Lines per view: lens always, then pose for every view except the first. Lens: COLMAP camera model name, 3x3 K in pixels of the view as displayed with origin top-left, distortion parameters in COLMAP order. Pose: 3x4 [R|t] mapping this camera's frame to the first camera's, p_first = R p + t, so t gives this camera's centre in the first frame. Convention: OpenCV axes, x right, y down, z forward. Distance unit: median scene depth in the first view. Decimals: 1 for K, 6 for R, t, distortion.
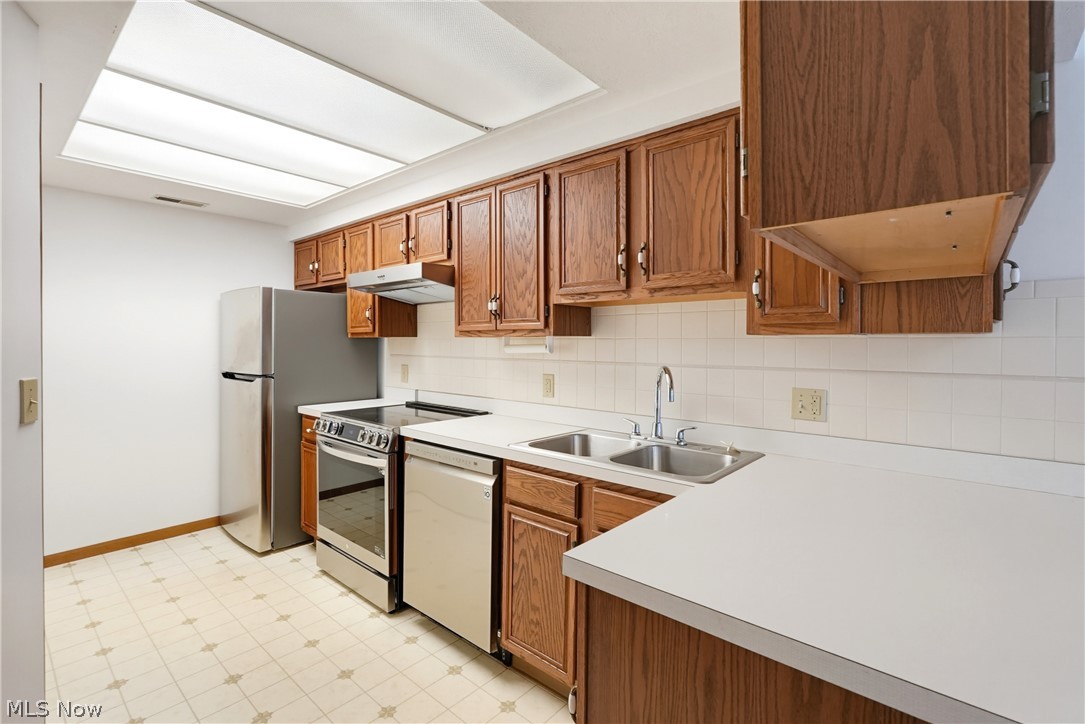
lens RADIAL K [[498.5, 0, 542.8], [0, 498.5, 344.3], [0, 0, 1]] dist [-0.003902, 0.000833]
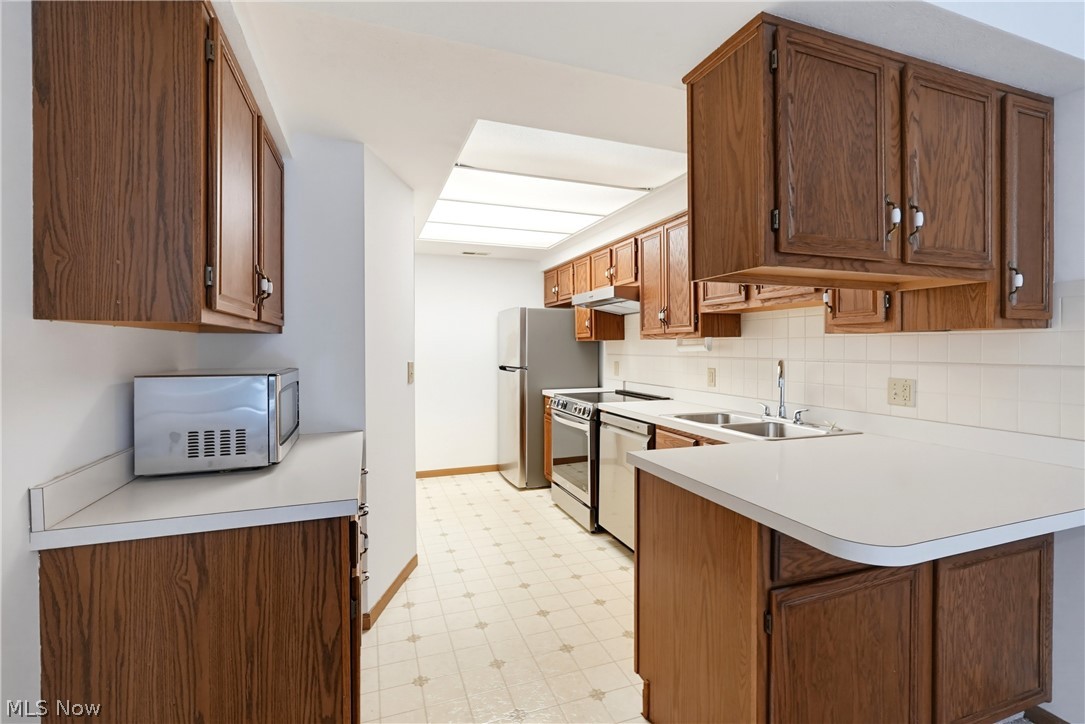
lens RADIAL K [[498.5, 0, 542.8], [0, 498.5, 344.3], [0, 0, 1]] dist [-0.003902, 0.000833]
pose [[0.871910, -0.008829, -0.489586, 0.264938], [0.004068, 0.999934, -0.010786, 0.012559], [0.489649, 0.007413, 0.871888, -0.308109]]
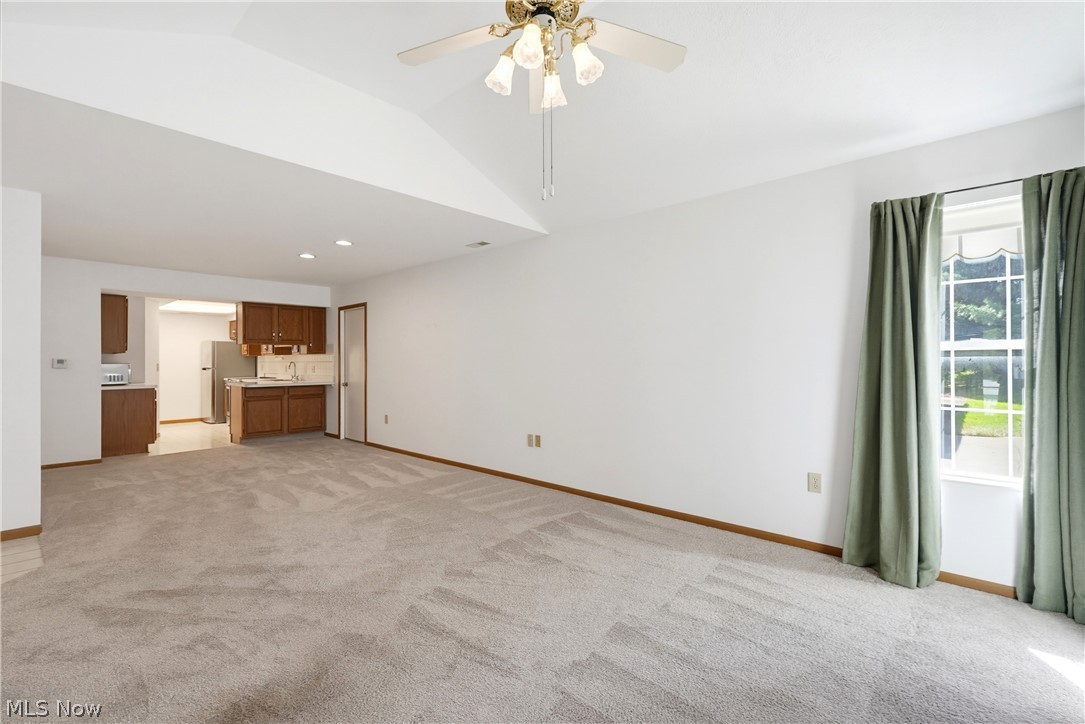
lens RADIAL K [[494.2, 0, 542.5], [0, 494.2, 359.7], [0, 0, 1]] dist [-0.004276, 0.000243]
pose [[0.999342, -0.010266, -0.034784, 2.075913], [0.010125, 0.999940, -0.004225, 0.053616], [0.034825, 0.003870, 0.999386, -2.608176]]
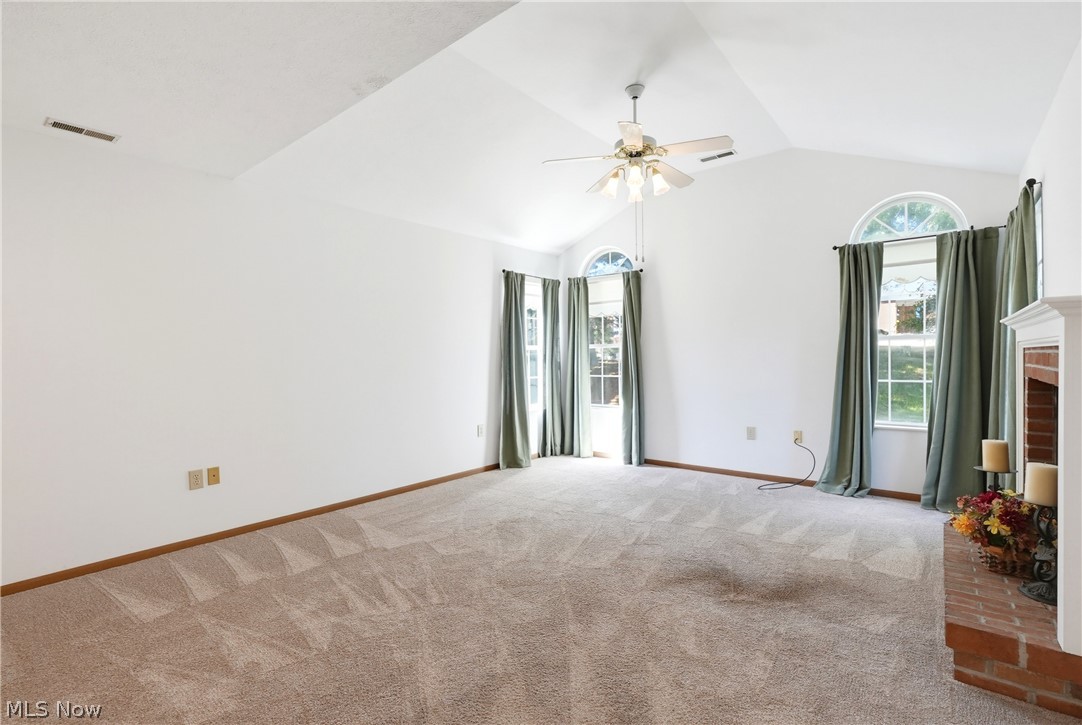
lens RADIAL K [[492.9, 0, 541.0], [0, 492.9, 360.2], [0, 0, 1]] dist [-0.004276, 0.000243]
pose [[-0.033564, -0.013584, 0.999344, 0.656195], [0.015829, 0.999775, 0.014121, 0.052001], [-0.999311, 0.016292, -0.033342, -1.500678]]
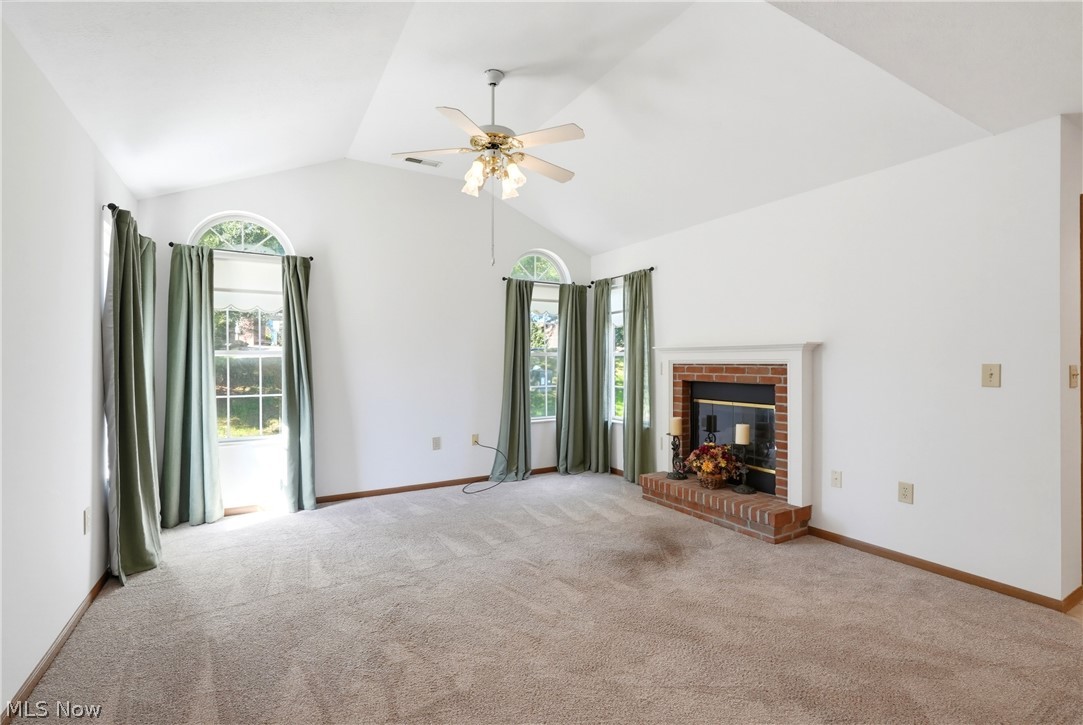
lens RADIAL K [[493.3, 0, 541.5], [0, 493.3, 360.2], [0, 0, 1]] dist [-0.004276, 0.000243]
pose [[-0.945843, -0.003060, 0.324609, 1.518589], [-0.001523, 0.999986, 0.004989, 0.035683], [-0.324620, 0.004224, -0.945835, -0.656873]]
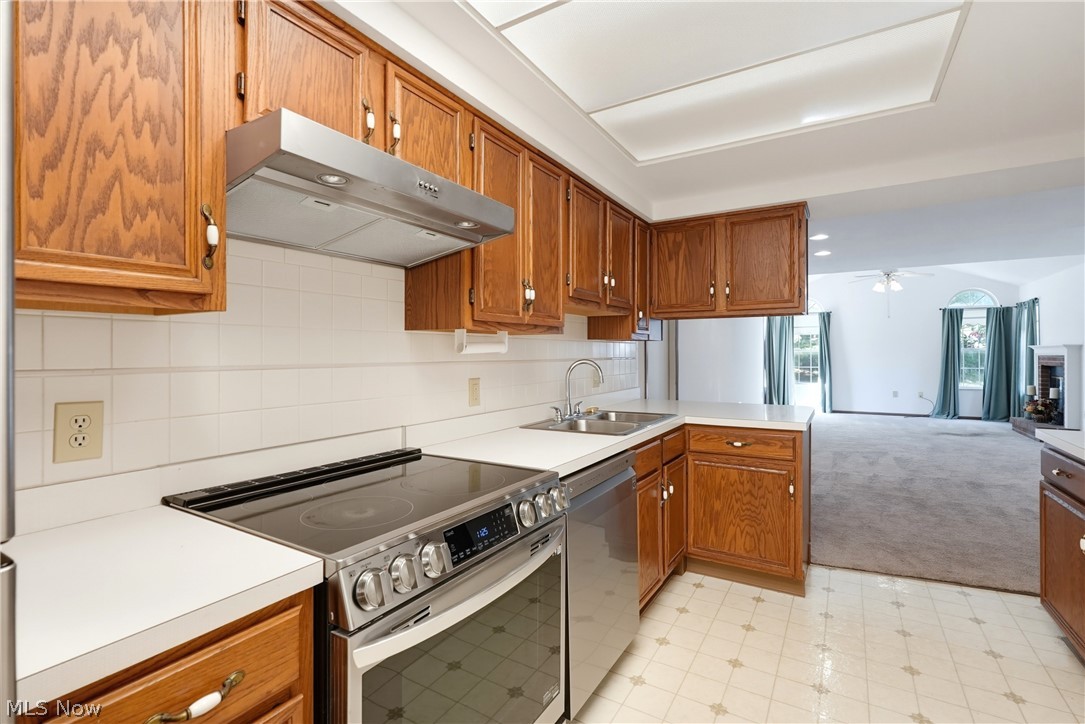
lens RADIAL K [[490.4, 0, 555.3], [0, 490.4, 351.6], [0, 0, 1]] dist [-0.002389, -0.000279]
pose [[-0.182490, 0.001058, 0.983207, -0.865846], [0.005040, 0.999987, -0.000140, 0.016572], [-0.983195, 0.004930, -0.182493, 1.068216]]
